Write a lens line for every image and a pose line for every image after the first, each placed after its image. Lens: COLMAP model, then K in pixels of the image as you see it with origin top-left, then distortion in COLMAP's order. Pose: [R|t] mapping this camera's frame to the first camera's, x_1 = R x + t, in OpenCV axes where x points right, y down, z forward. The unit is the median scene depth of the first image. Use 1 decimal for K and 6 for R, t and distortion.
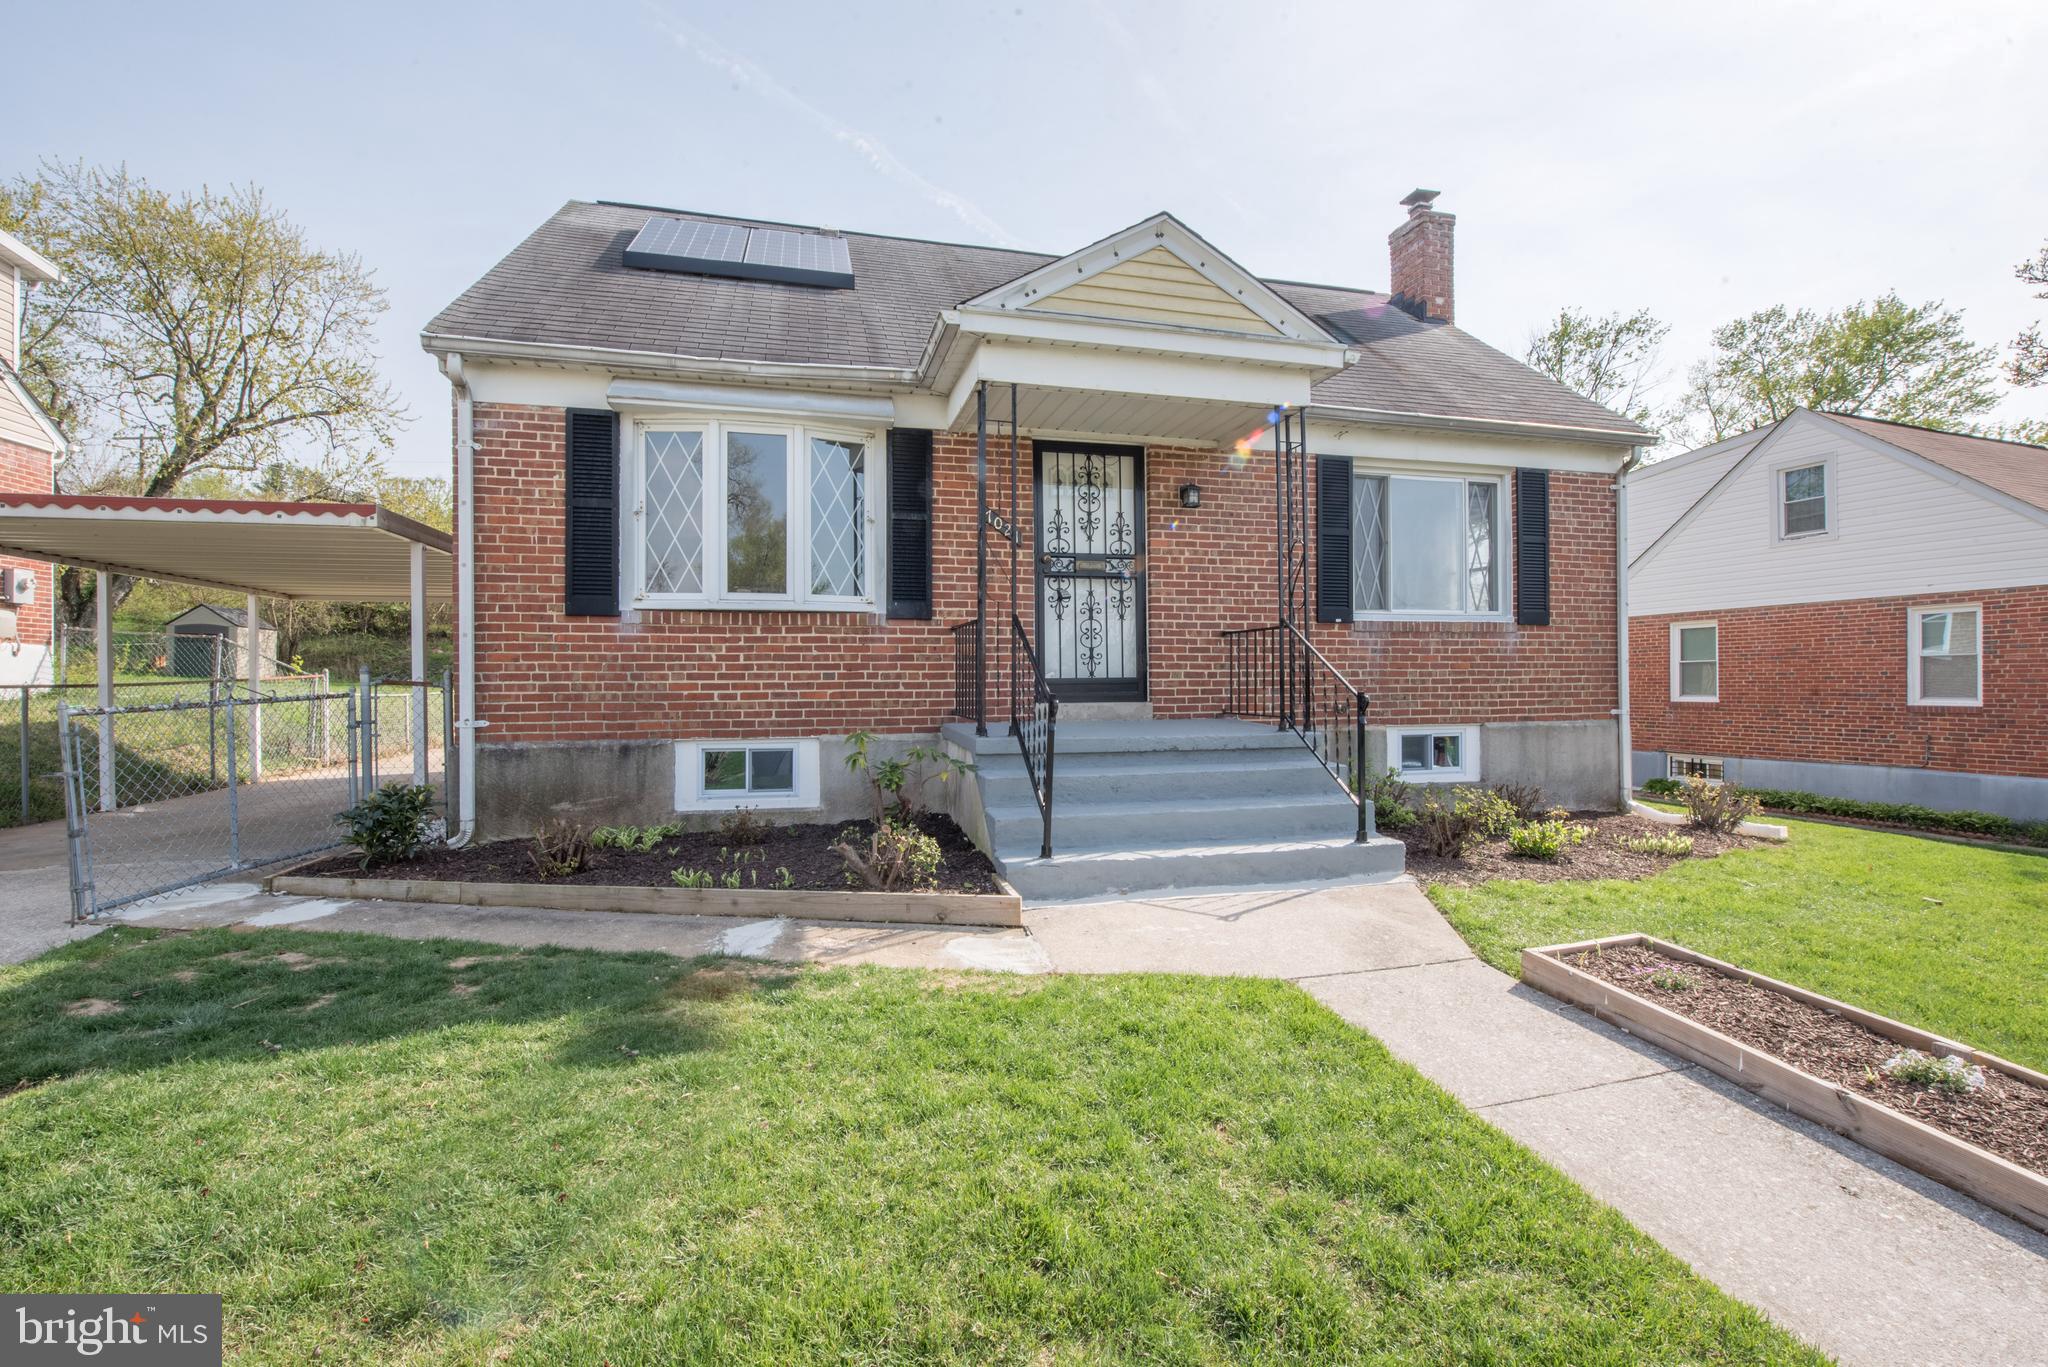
lens RADIAL K [[832.6, 0, 1021.8], [0, 832.6, 679.3], [0, 0, 1]] dist [-0.010140, -0.000264]
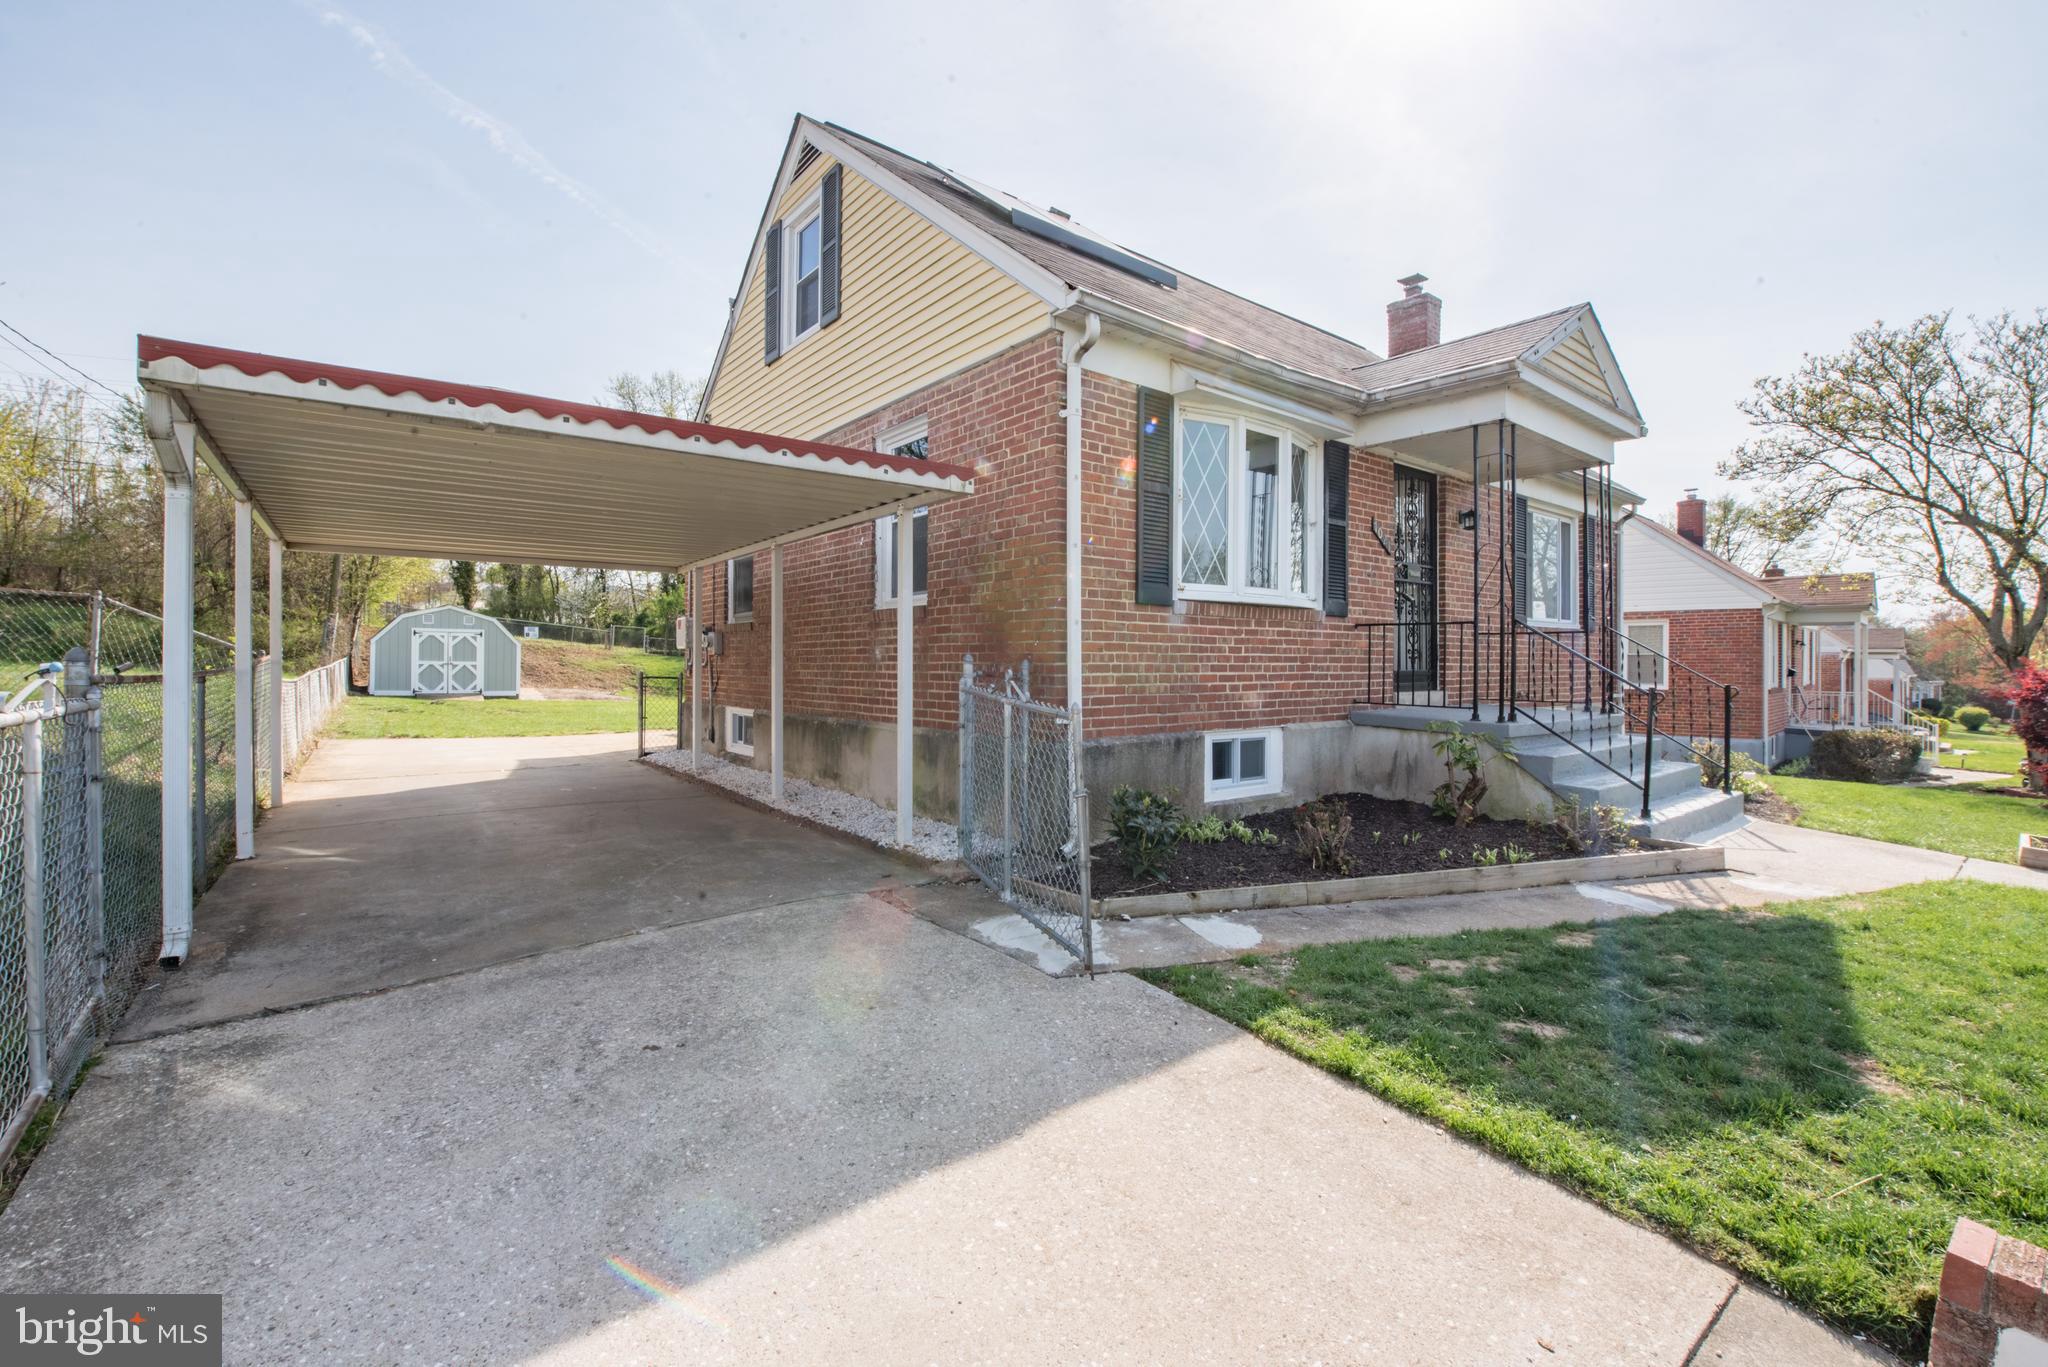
lens RADIAL K [[841.9, 0, 987.6], [0, 841.9, 659.1], [0, 0, 1]] dist [-0.001300, -0.000139]
pose [[0.918930, 0.010381, 0.394284, -1.014316], [-0.009576, 0.999946, -0.004008, -0.007373], [-0.394304, -0.000093, 0.918980, 0.168416]]
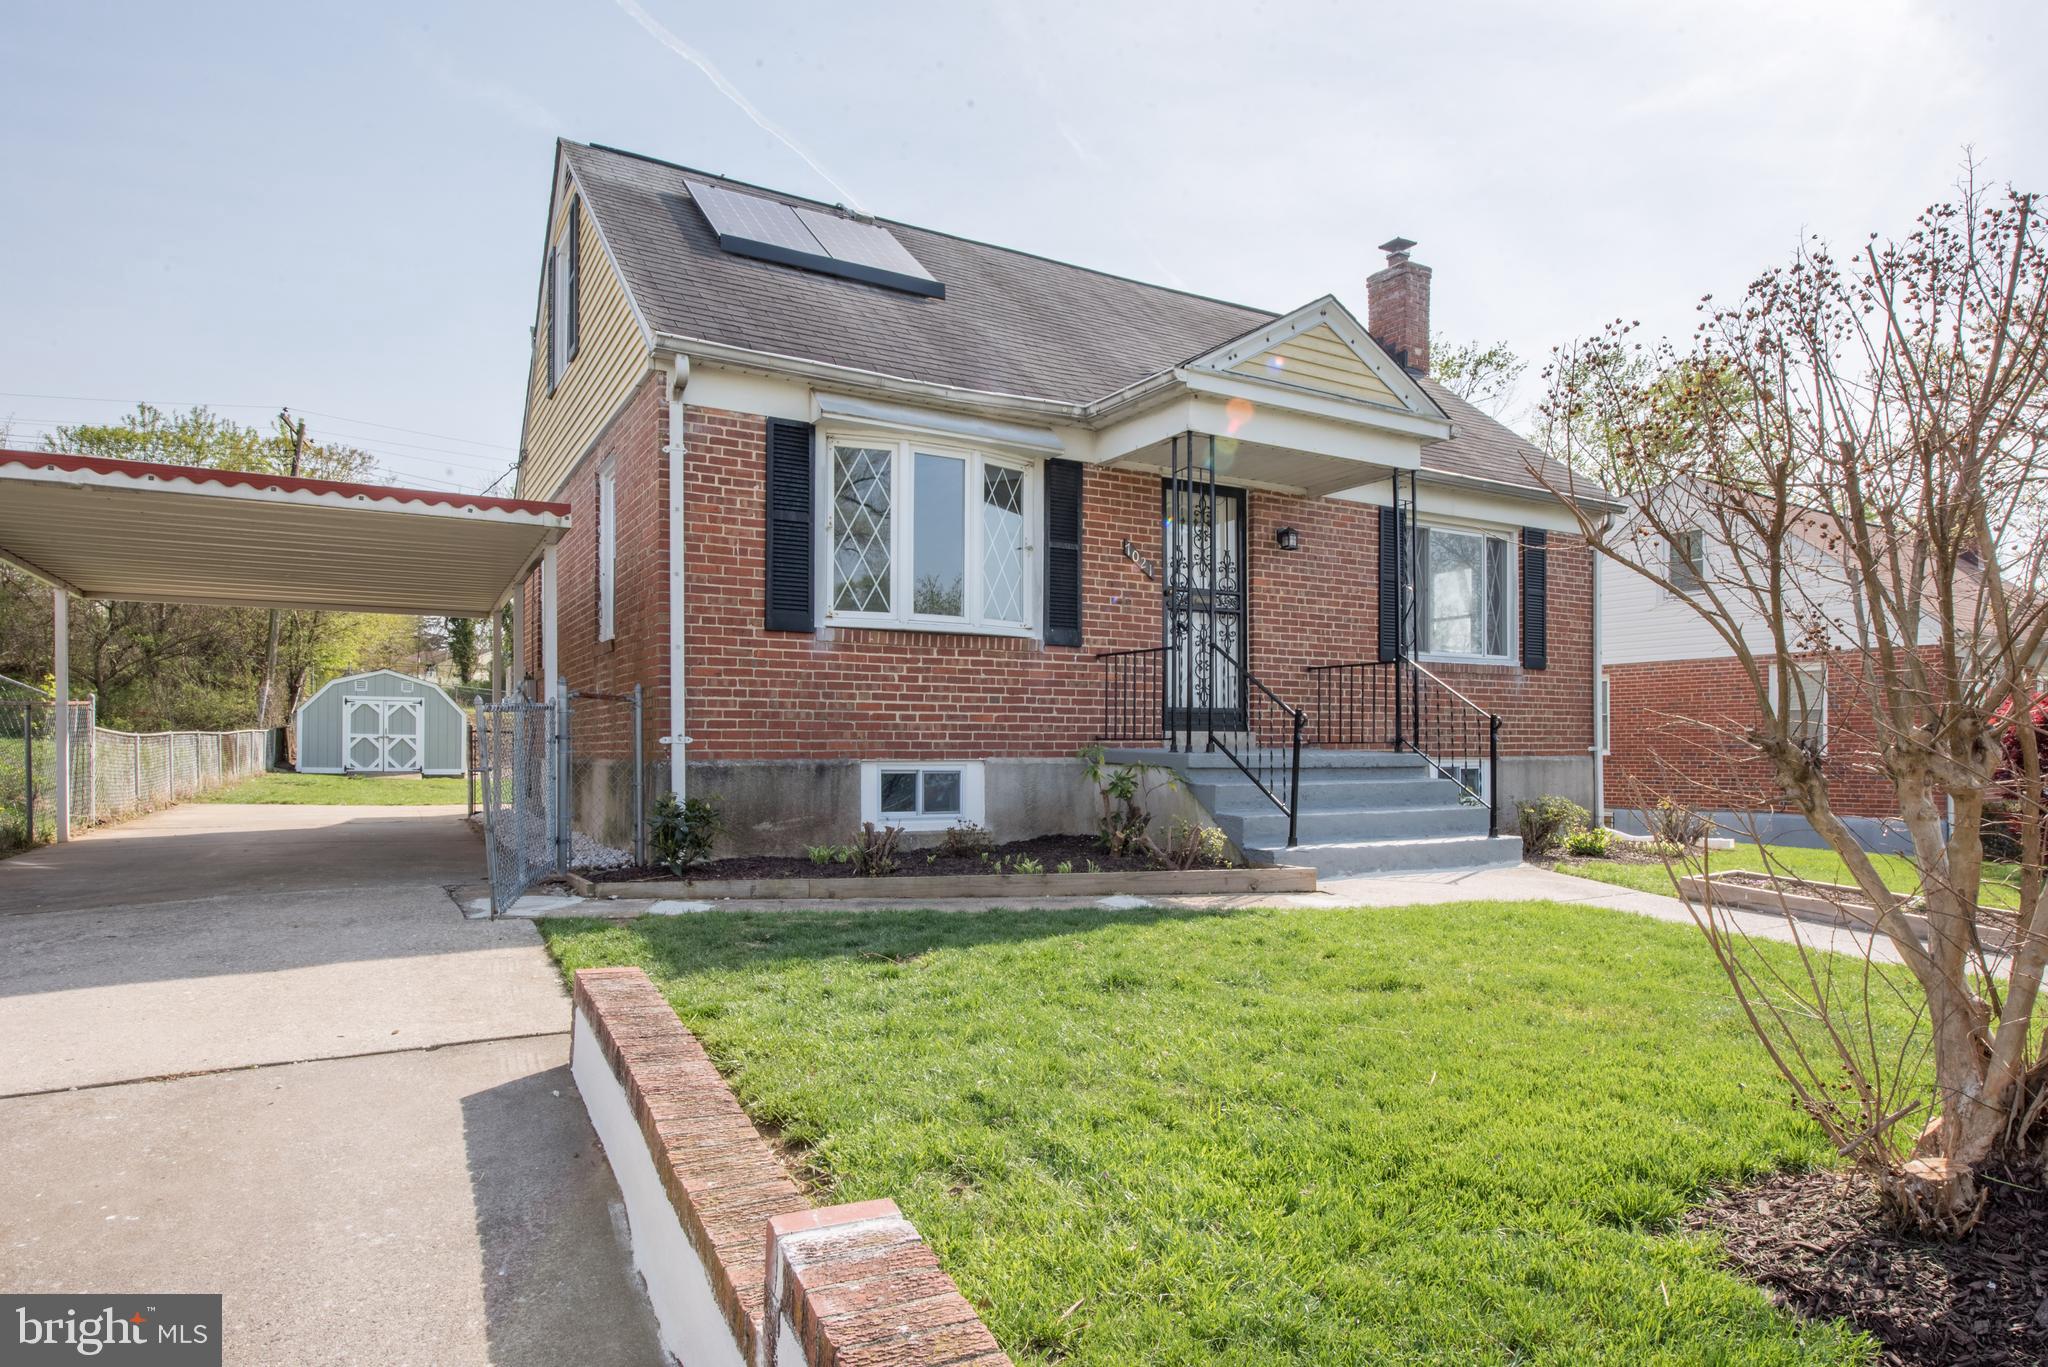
lens RADIAL K [[1133.8, 0, 1001.3], [0, 1133.8, 745.9], [0, 0, 1]] dist [0.000875, 0.001104]
pose [[0.961910, 0.006440, 0.273291, -0.603265], [-0.006272, 0.999979, -0.001488, 0.054812], [-0.273295, -0.000283, 0.961930, -0.330804]]
